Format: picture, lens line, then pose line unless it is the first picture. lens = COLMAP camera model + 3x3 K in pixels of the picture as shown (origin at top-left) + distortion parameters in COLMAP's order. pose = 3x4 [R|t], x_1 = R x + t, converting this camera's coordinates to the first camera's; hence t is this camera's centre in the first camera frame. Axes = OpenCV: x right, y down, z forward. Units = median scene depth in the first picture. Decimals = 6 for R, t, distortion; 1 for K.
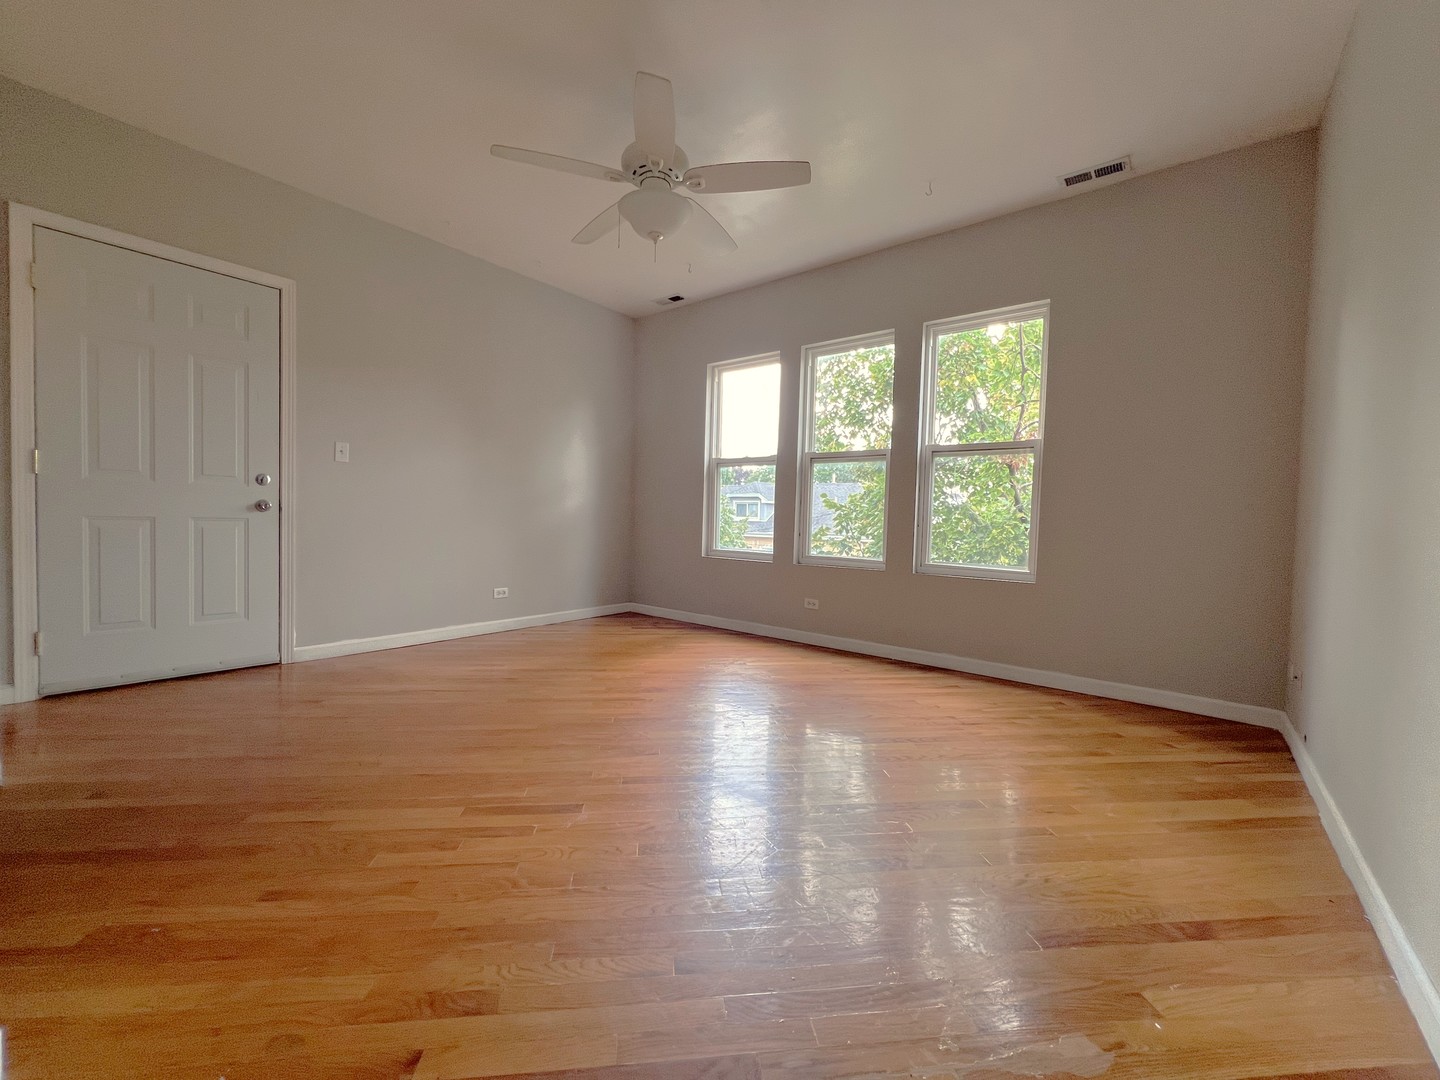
lens RADIAL K [[577.8, 0, 720.0], [0, 577.8, 540.0], [0, 0, 1]] dist [0.000809, -0.000089]
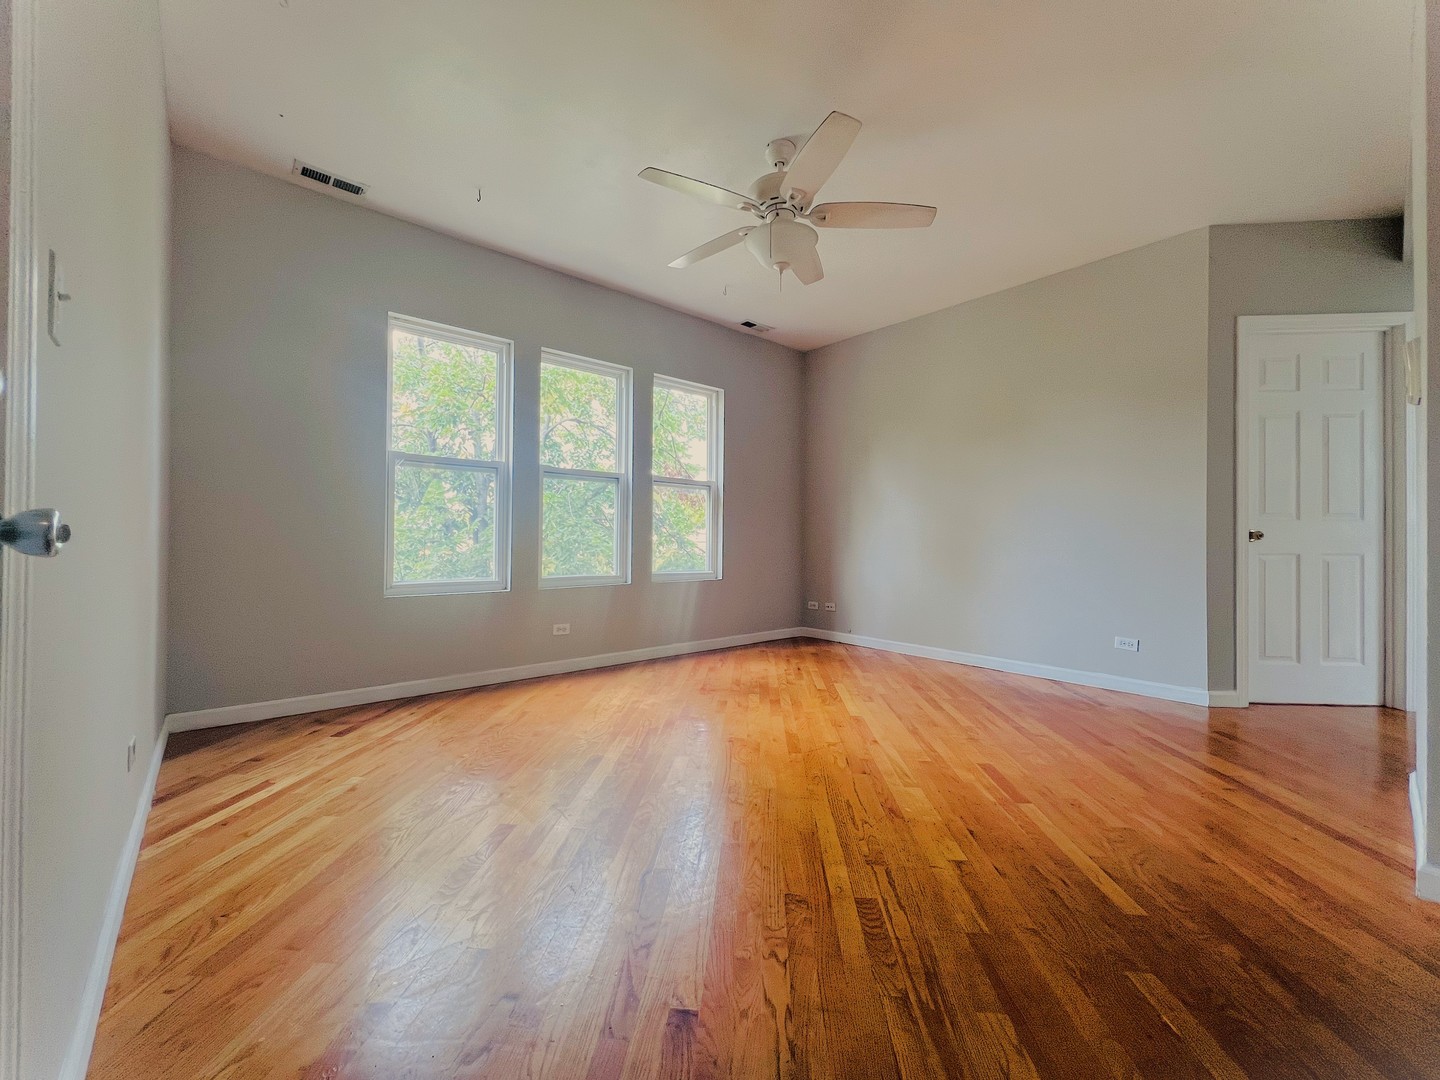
lens RADIAL K [[577.1, 0, 720.0], [0, 577.1, 540.0], [0, 0, 1]] dist [0.019312, 0.000137]
pose [[0.190883, -0.024258, 0.981313, -0.225336], [0.038111, 0.999124, 0.017285, -0.012835], [-0.980873, 0.034100, 0.191641, 0.180169]]
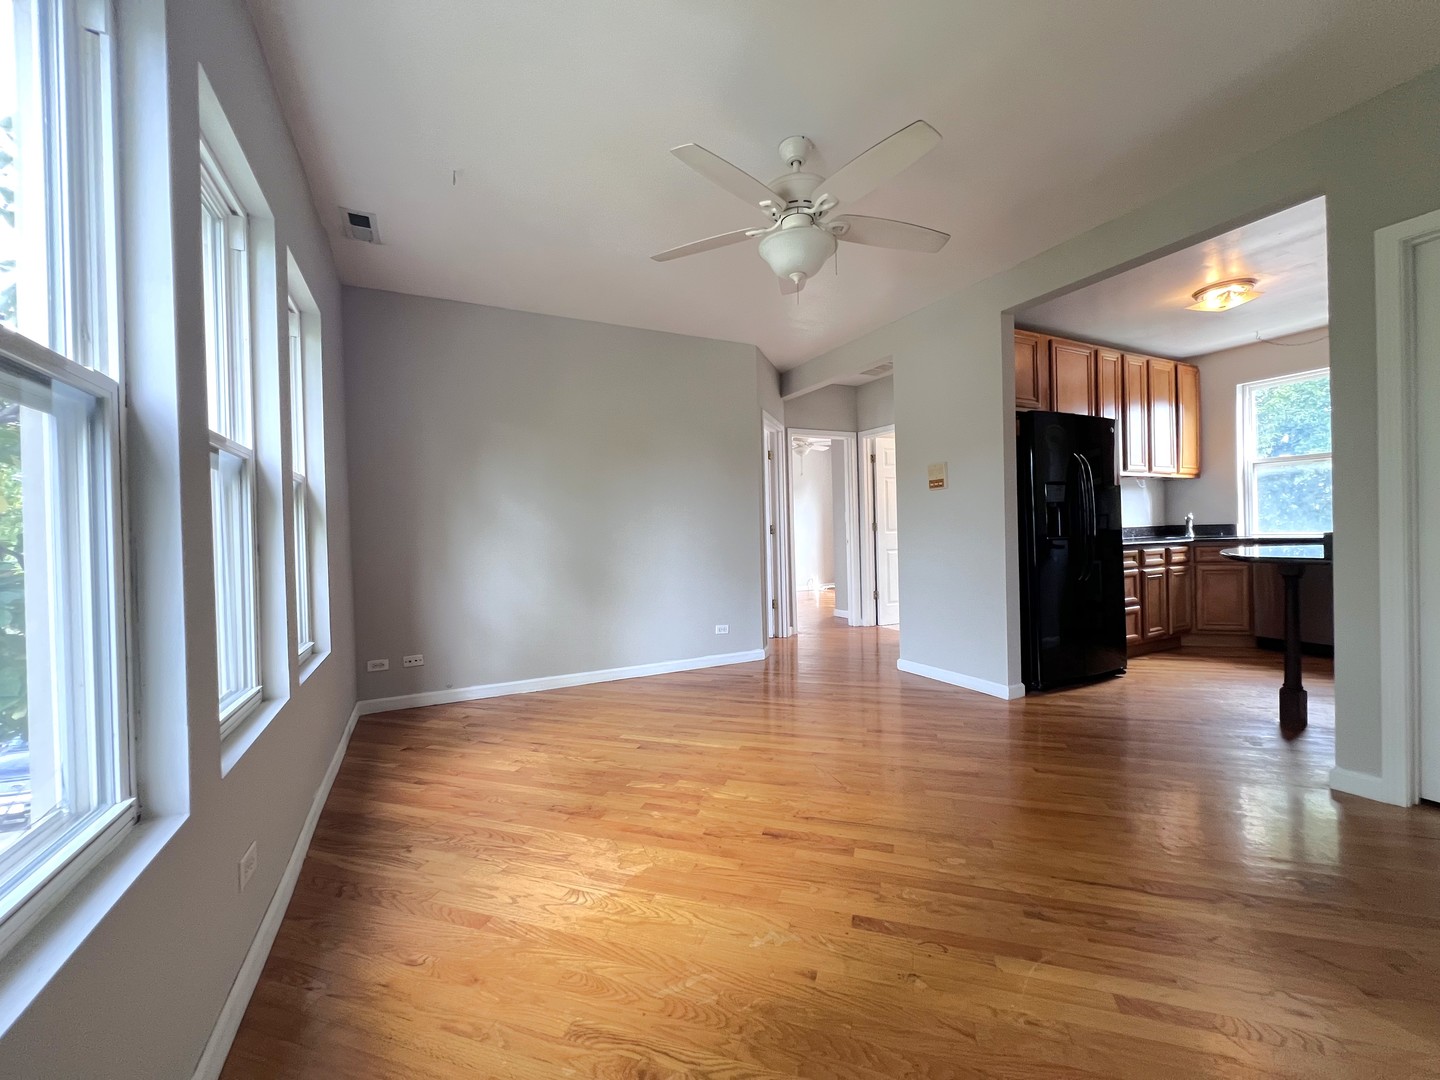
lens RADIAL K [[577.8, 0, 720.0], [0, 577.8, 540.0], [0, 0, 1]] dist [0.000809, -0.000089]
pose [[-0.909087, -0.008535, 0.416519, -0.076928], [0.015498, 0.998405, 0.054286, -0.028717], [-0.416318, 0.055806, -0.907505, 0.372229]]
